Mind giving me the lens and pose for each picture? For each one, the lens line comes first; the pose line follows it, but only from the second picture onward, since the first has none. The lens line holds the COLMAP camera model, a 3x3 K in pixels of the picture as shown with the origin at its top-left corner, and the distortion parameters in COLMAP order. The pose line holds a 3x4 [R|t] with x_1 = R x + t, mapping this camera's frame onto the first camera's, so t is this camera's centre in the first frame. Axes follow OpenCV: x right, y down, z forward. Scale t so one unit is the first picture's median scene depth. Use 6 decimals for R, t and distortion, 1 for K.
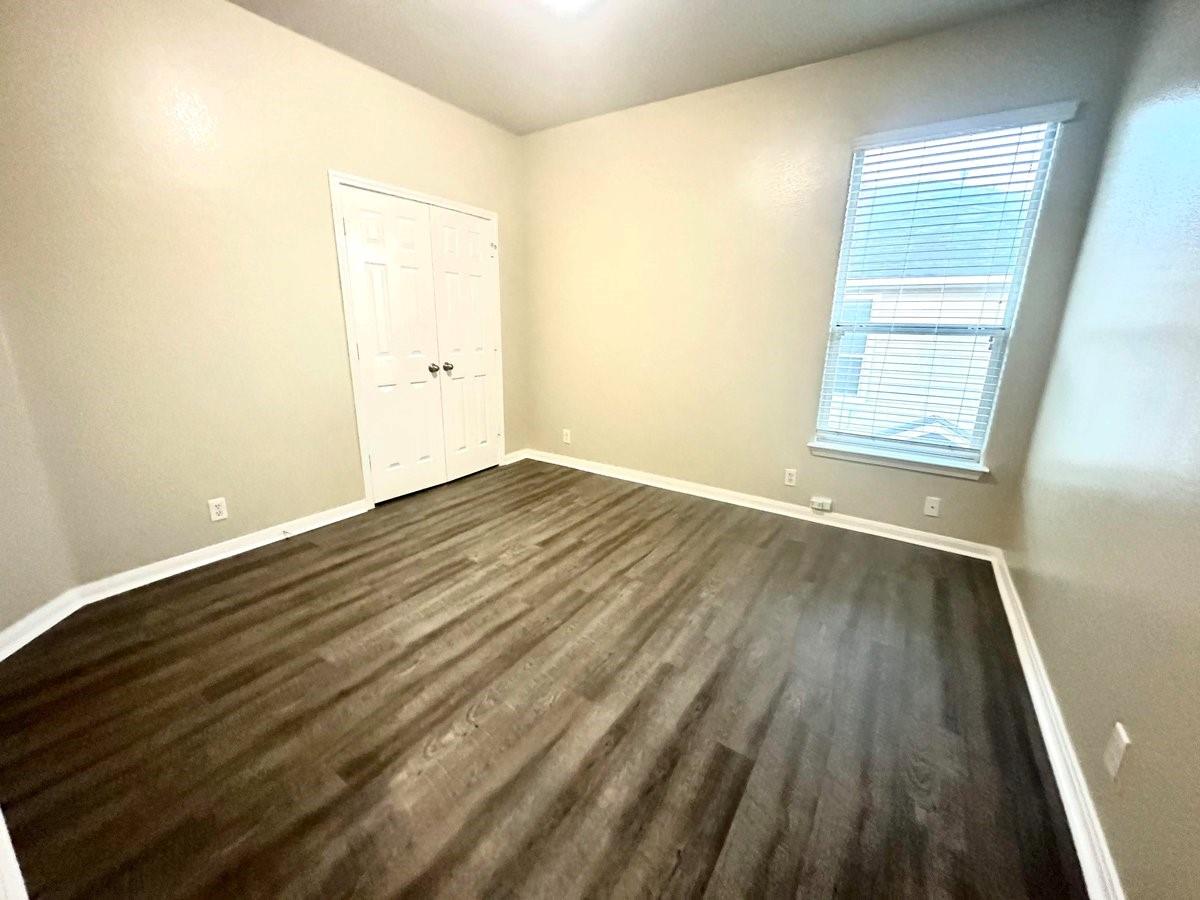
lens RADIAL K [[480.7, 0, 600.0], [0, 480.7, 450.0], [0, 0, 1]] dist [-0.000170, 0.000241]
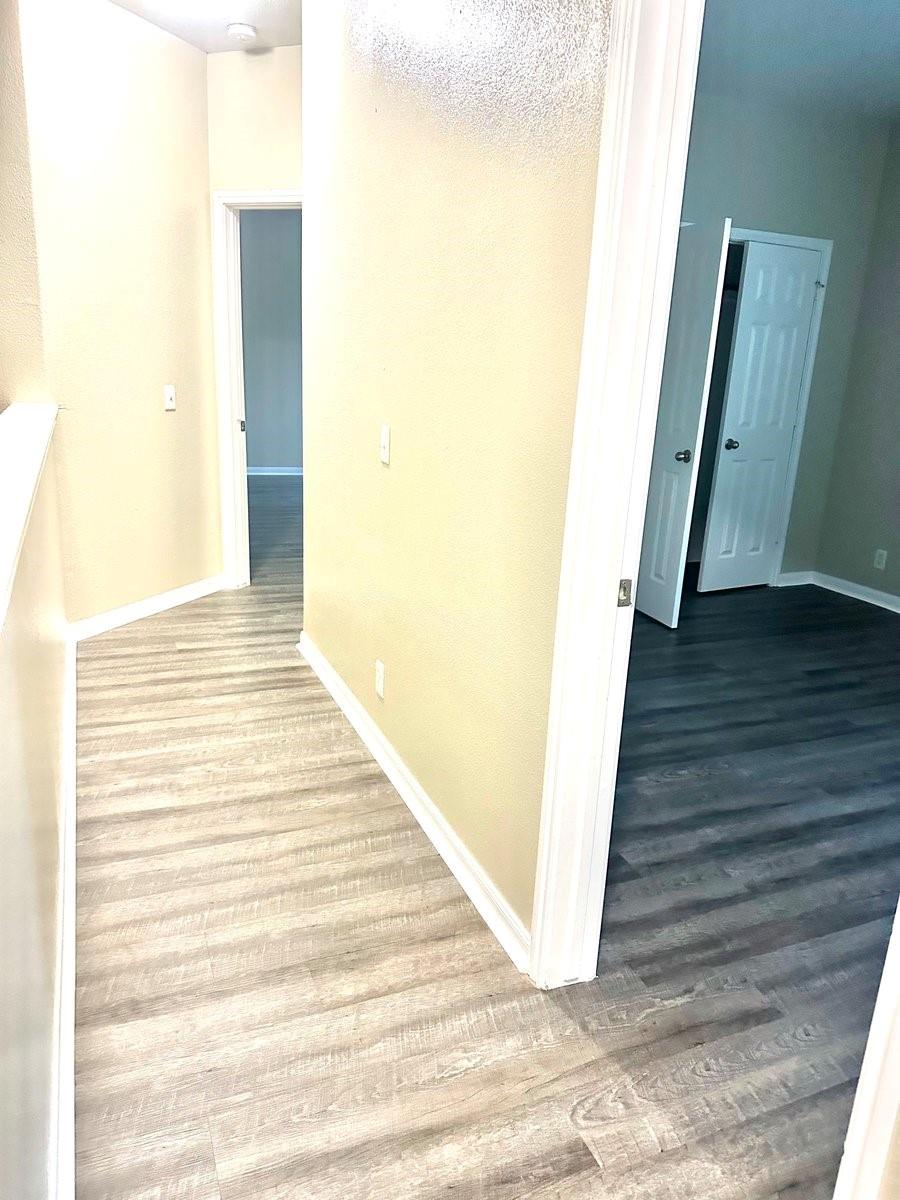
lens RADIAL K [[848.4, 0, 450.0], [0, 848.4, 600.0], [0, 0, 1]] dist [-0.002495, -0.099631]
pose [[0.830165, 0.182629, -0.526757, 0.106041], [-0.179526, 0.982068, 0.057556, 0.119301], [0.527823, 0.046785, 0.848065, -0.532171]]
